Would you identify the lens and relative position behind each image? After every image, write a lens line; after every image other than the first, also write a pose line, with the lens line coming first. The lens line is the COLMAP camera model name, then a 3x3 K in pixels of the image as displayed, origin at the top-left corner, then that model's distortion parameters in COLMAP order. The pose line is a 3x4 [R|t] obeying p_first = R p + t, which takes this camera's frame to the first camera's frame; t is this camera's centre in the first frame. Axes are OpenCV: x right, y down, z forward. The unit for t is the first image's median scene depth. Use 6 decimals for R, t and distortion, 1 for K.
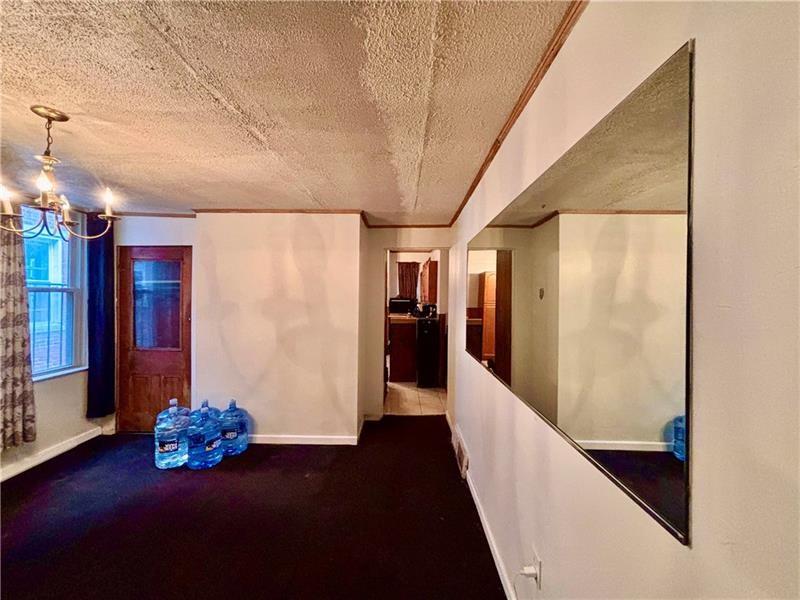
lens RADIAL K [[319.6, 0, 399.6], [0, 319.6, 298.9], [0, 0, 1]] dist [0.000324, -0.000048]
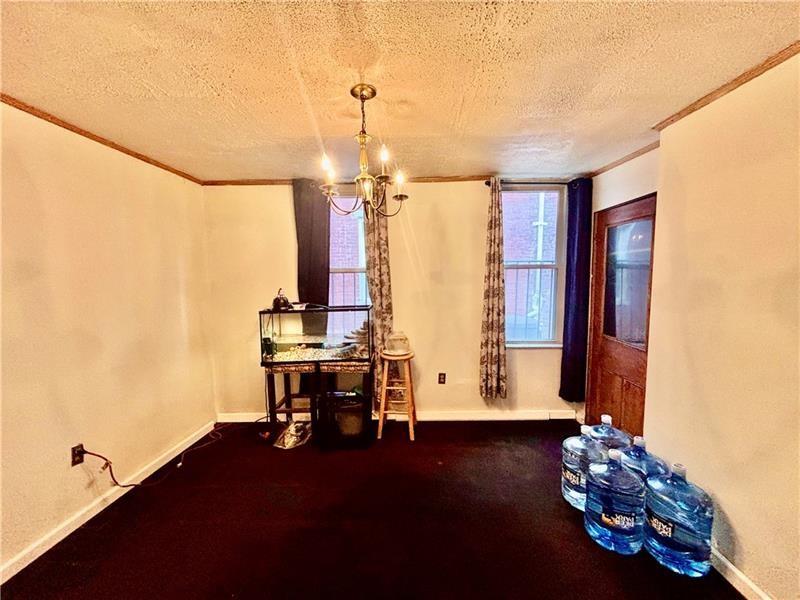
lens RADIAL K [[319.6, 0, 399.6], [0, 319.6, 298.9], [0, 0, 1]] dist [0.000324, -0.000048]
pose [[-0.018424, 0.065785, -0.997664, -0.011929], [0.000185, 0.997833, 0.065793, 0.011032], [0.999830, 0.001028, -0.018396, 0.648020]]
